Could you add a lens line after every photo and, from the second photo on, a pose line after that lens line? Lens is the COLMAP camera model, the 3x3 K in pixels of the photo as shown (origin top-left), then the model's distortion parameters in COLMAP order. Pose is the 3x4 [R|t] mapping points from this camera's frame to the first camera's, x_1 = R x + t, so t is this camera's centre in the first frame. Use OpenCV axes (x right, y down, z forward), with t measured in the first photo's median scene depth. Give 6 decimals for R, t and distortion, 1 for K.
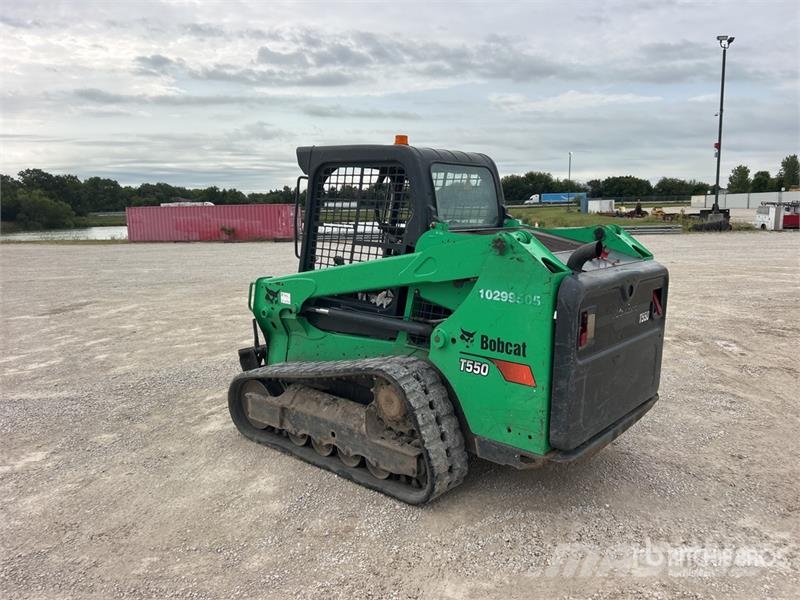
lens RADIAL K [[604.8, 0, 401.8], [0, 604.8, 301.5], [0, 0, 1]] dist [0.063893, -0.065994]
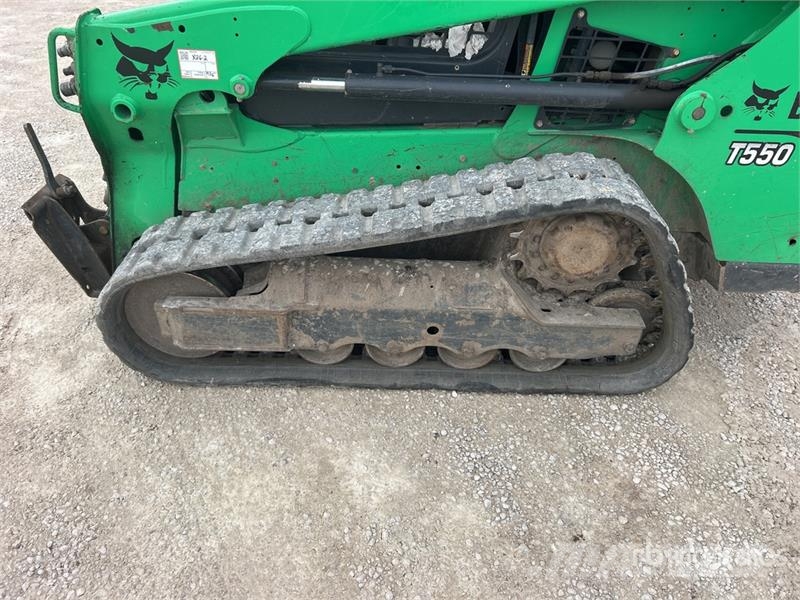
lens RADIAL K [[604.0, 0, 395.6], [0, 604.0, 296.0], [0, 0, 1]] dist [0.052060, -0.066321]
pose [[0.768410, -0.351022, 0.535097, -0.404604], [0.080982, 0.882758, 0.462795, -0.052218], [-0.634813, -0.312283, 0.706747, 0.654166]]
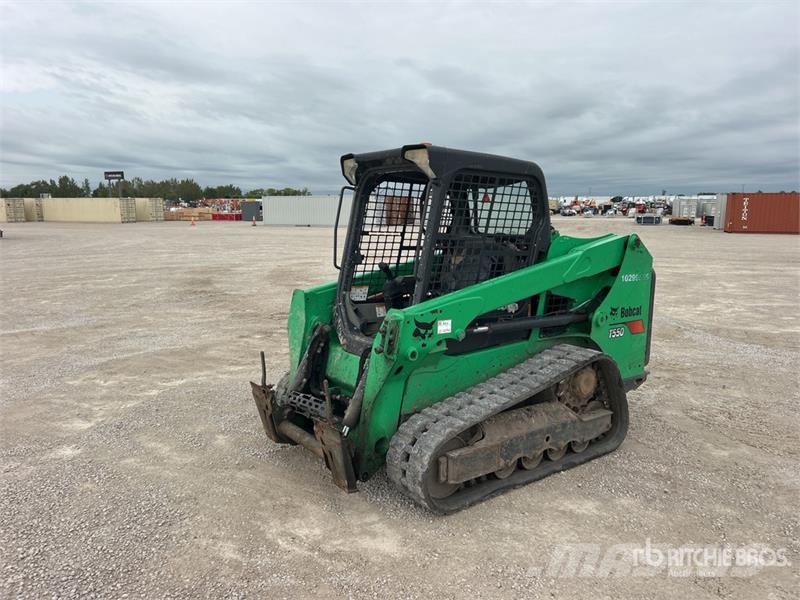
lens RADIAL K [[603.8, 0, 398.5], [0, 603.8, 308.4], [0, 0, 1]] dist [0.055323, -0.059132]
pose [[0.213872, -0.141240, 0.966597, -1.114959], [0.146301, 0.982963, 0.111261, -0.146471], [-0.965844, 0.117618, 0.230892, 0.972471]]
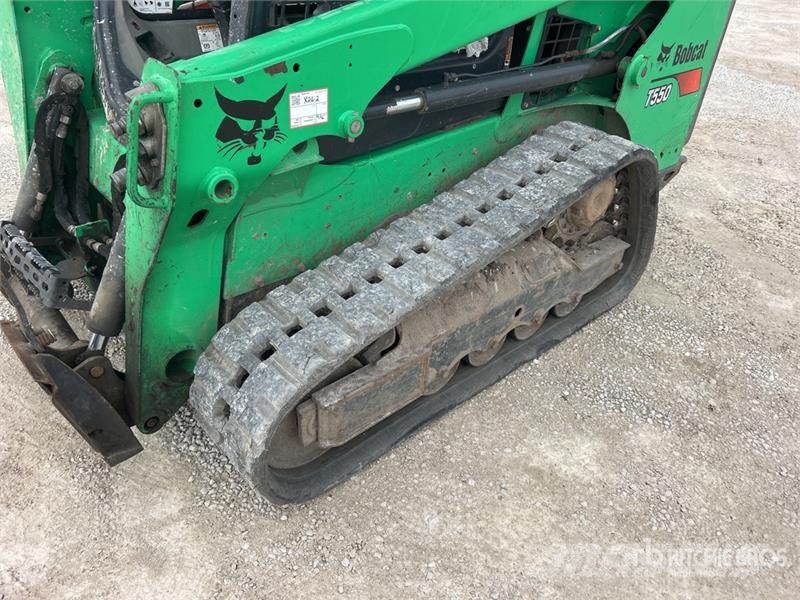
lens RADIAL K [[604.0, 0, 395.6], [0, 604.0, 296.0], [0, 0, 1]] dist [0.052060, -0.066321]
pose [[0.134631, -0.548013, 0.825564, -0.574370], [0.104633, 0.836354, 0.538112, -0.103900], [-0.985356, 0.013935, 0.169939, 1.007729]]
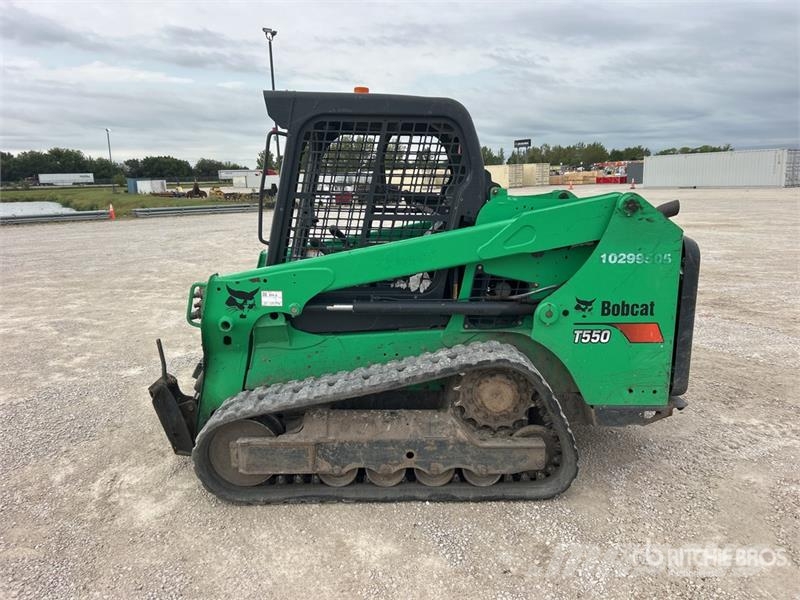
lens RADIAL K [[604.0, 0, 395.6], [0, 604.0, 296.0], [0, 0, 1]] dist [0.052060, -0.066321]
pose [[0.757201, -0.126988, 0.640719, -0.610002], [0.112678, 0.991609, 0.063370, -0.042850], [-0.643390, 0.024212, 0.765156, 0.389864]]
